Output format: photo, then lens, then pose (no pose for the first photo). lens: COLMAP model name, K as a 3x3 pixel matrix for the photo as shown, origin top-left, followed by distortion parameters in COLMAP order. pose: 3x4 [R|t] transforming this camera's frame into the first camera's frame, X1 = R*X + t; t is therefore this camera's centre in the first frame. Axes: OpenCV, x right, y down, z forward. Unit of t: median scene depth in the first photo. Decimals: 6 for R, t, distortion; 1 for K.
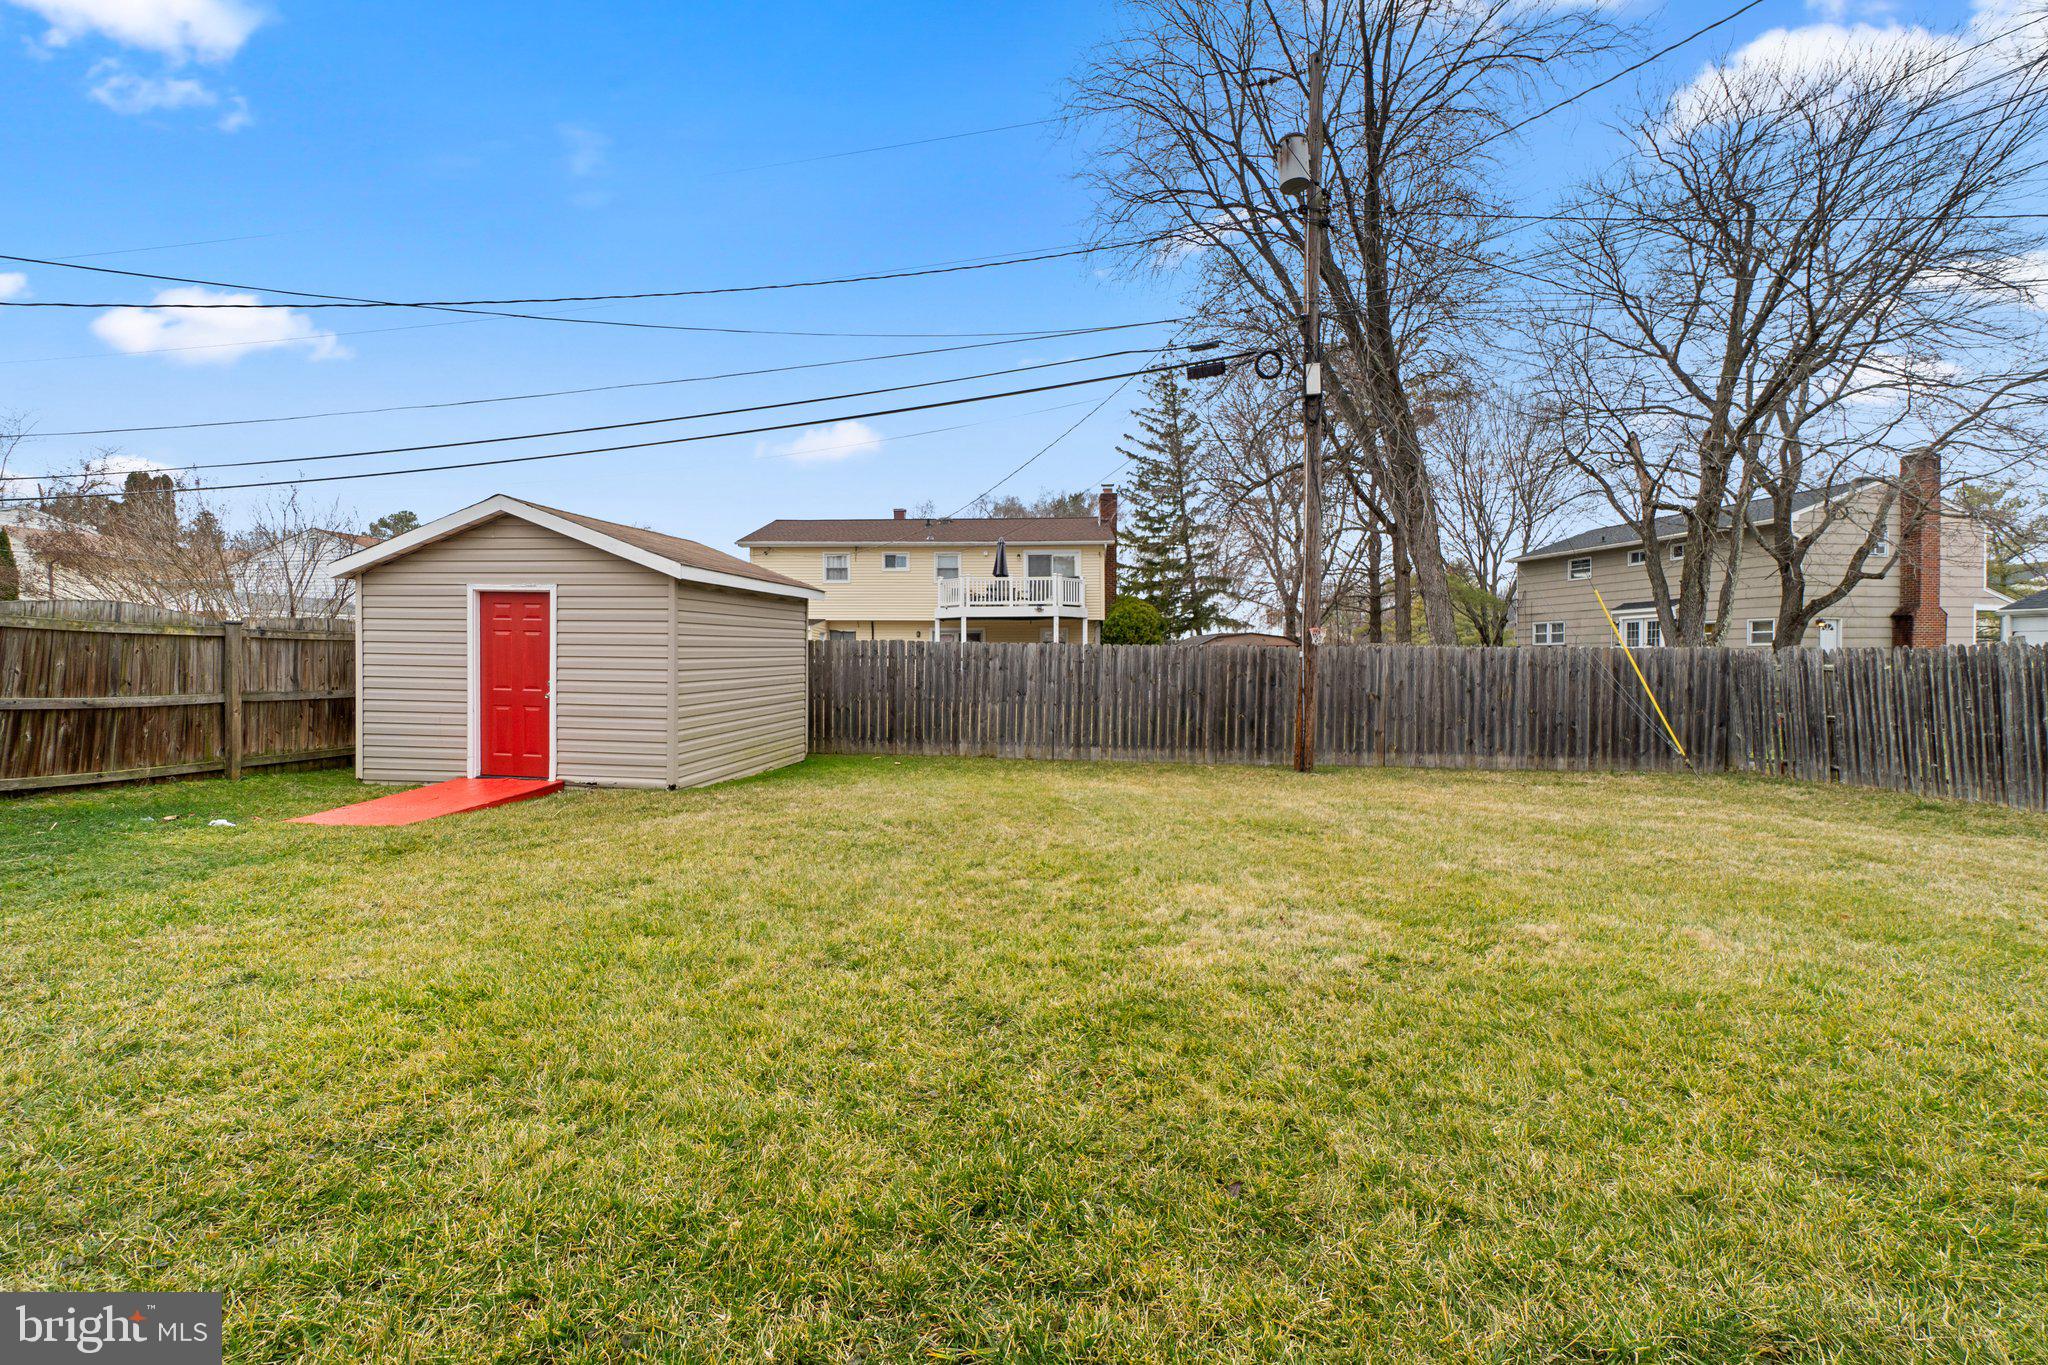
lens RADIAL K [[895.8, 0, 1028.5], [0, 895.8, 672.3], [0, 0, 1]] dist [-0.003479, 0.000417]
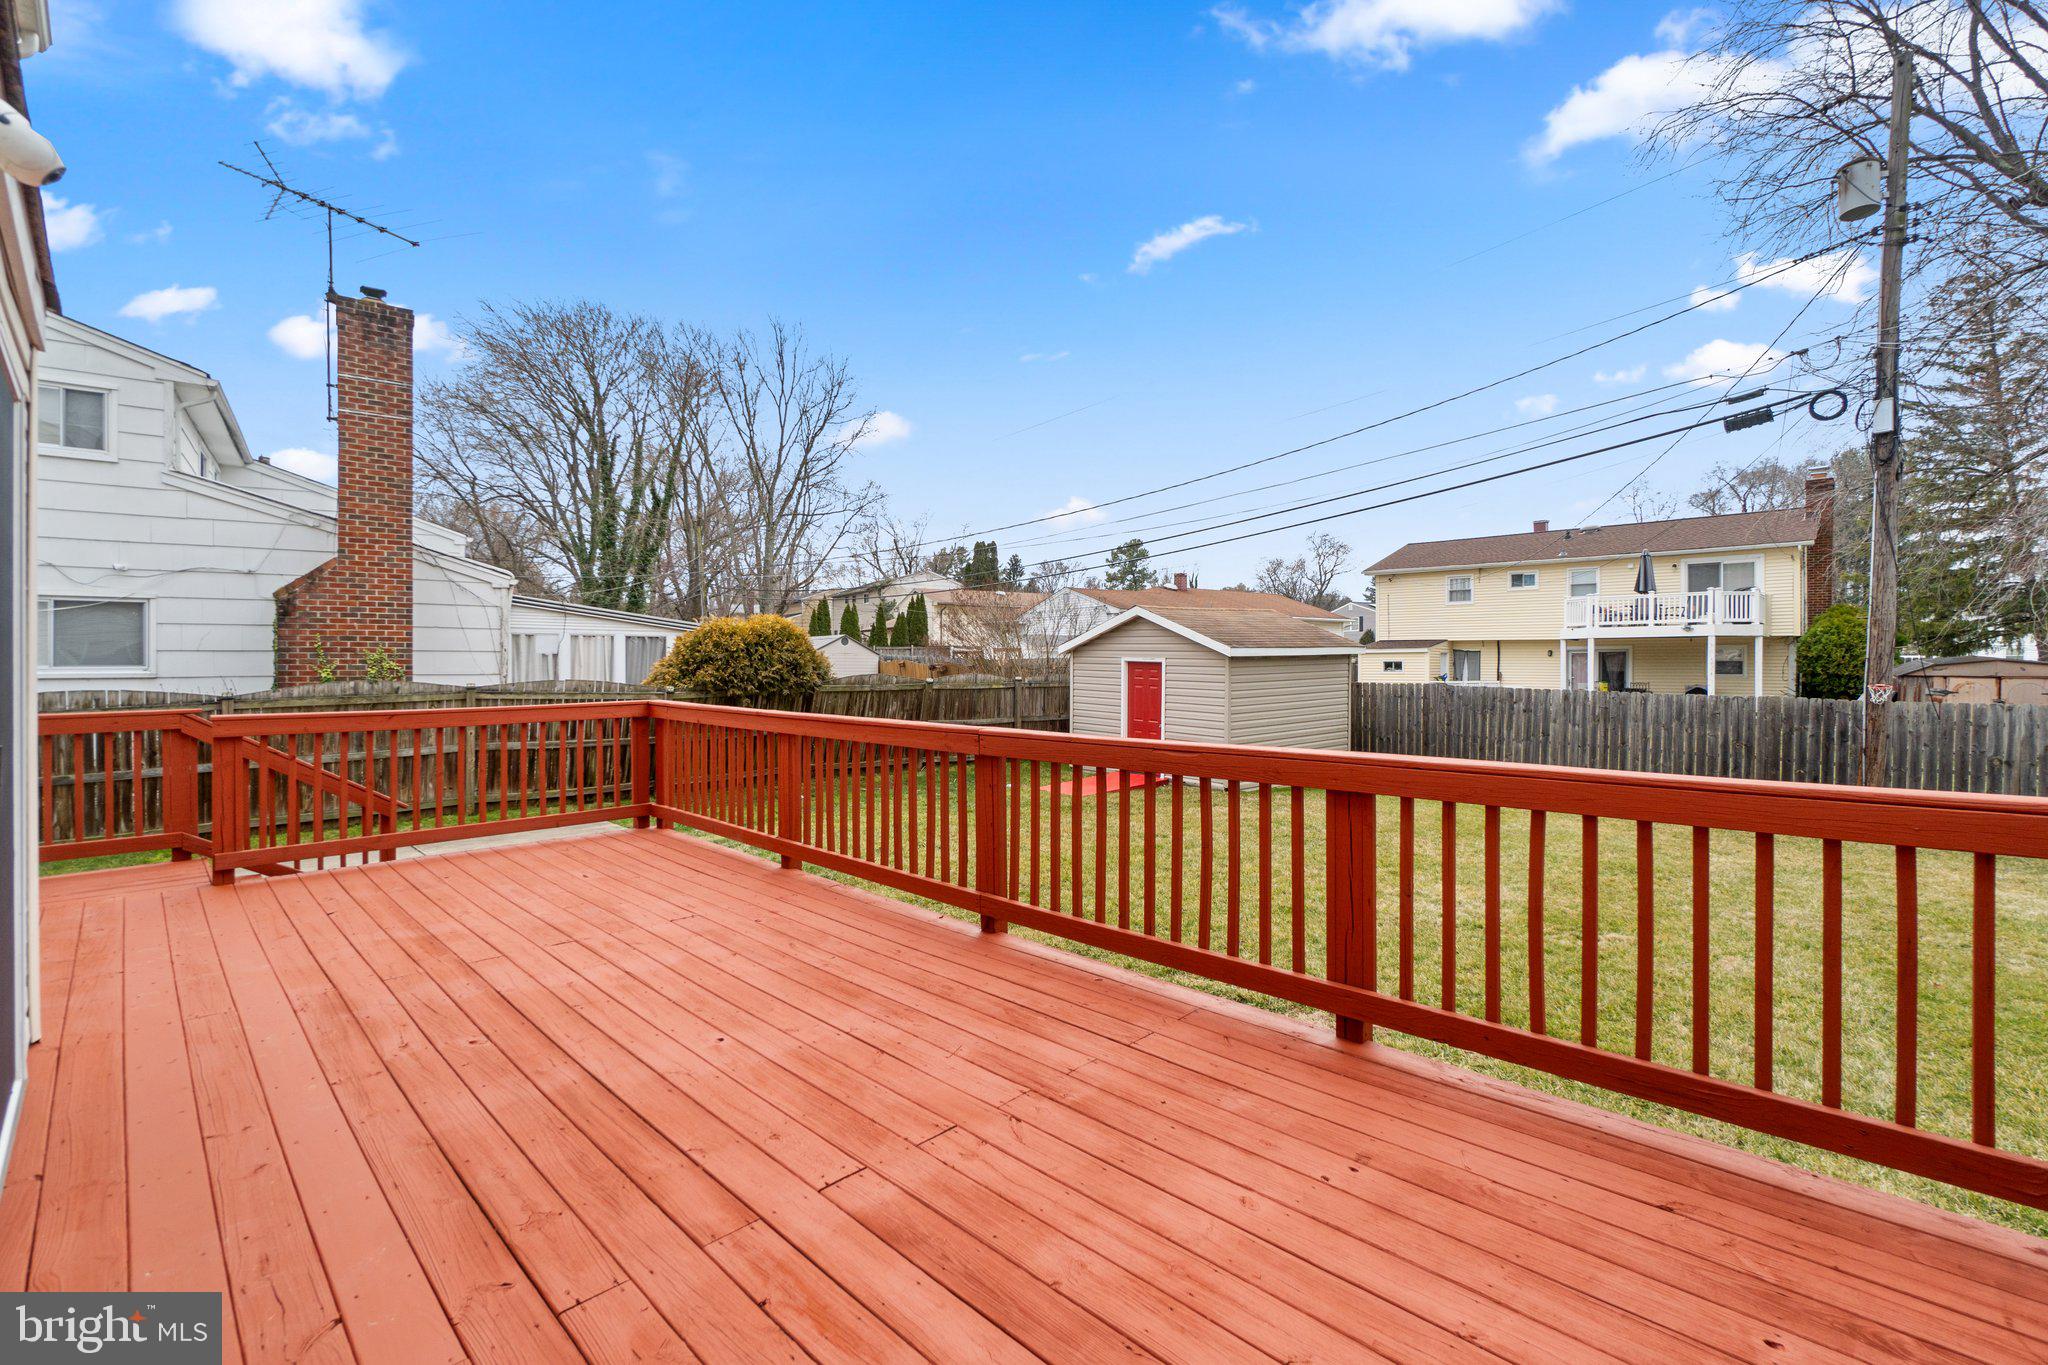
lens RADIAL K [[895.8, 0, 995.9], [0, 895.8, 653.7], [0, 0, 1]] dist [-0.003479, 0.000417]
pose [[0.721107, -0.005868, -0.692799, 0.375026], [-0.005665, 0.999881, -0.014366, -0.078746], [0.692800, 0.014284, 0.720988, -0.386608]]
